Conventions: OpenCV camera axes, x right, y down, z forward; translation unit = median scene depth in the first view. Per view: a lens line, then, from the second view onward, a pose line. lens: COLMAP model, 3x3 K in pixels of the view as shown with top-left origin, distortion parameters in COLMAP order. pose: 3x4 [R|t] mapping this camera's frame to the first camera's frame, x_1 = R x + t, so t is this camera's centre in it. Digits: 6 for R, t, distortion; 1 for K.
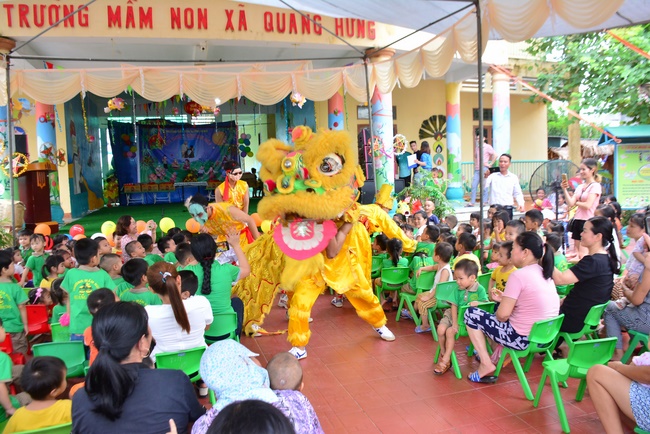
lens RADIAL K [[509.4, 0, 323.1], [0, 509.4, 217.9], [0, 0, 1]] dist [-0.127622, -0.003141]
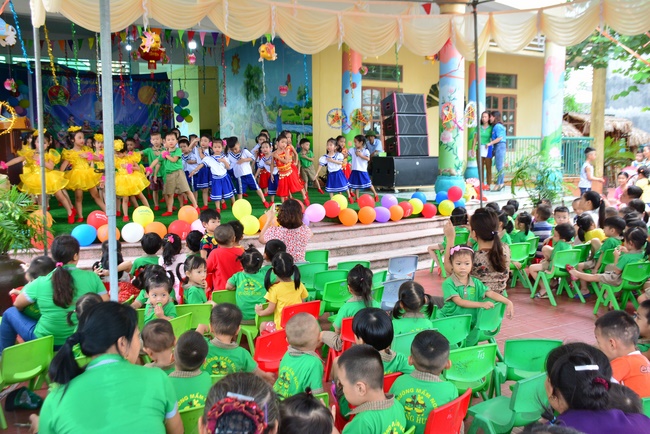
lens RADIAL K [[638.7, 0, 328.0], [0, 638.7, 216.1], [0, 0, 1]] dist [-0.009763, 0.000000]
pose [[0.975795, 0.005201, 0.218623, -0.153301], [-0.009192, 0.999809, 0.017240, 0.001901], [-0.218492, -0.018832, 0.975657, 0.021121]]
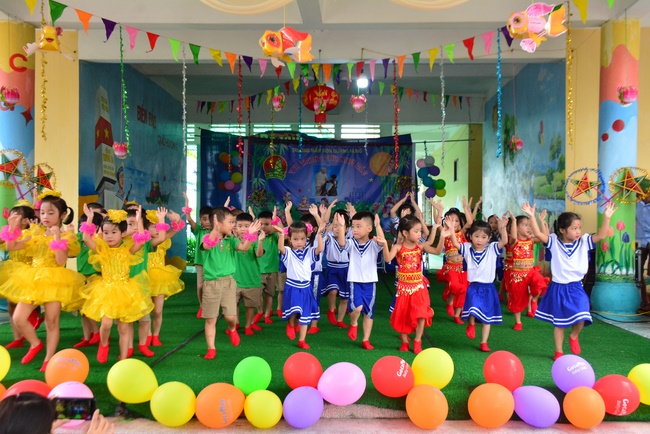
lens RADIAL K [[686.9, 0, 327.3], [0, 686.9, 210.0], [0, 0, 1]] dist [-0.007774, 0.000000]
pose [[0.948219, 0.034302, -0.315759, -0.015290], [-0.067853, 0.993077, -0.095882, -0.026817], [0.310284, 0.112342, 0.943983, 0.251983]]
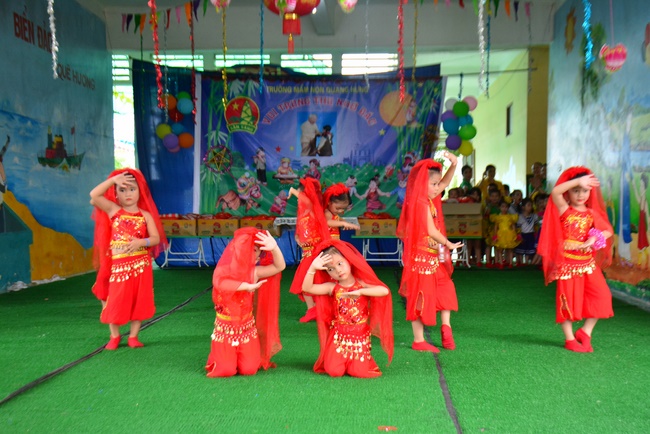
lens RADIAL K [[892.5, 0, 329.9], [0, 892.5, 222.1], [0, 0, 1]] dist [0.226427, 0.000000]
pose [[0.943701, 0.039427, -0.328441, -0.022511], [-0.059912, 0.996823, -0.052483, -0.030400], [0.325328, 0.069206, 0.943065, 0.336756]]
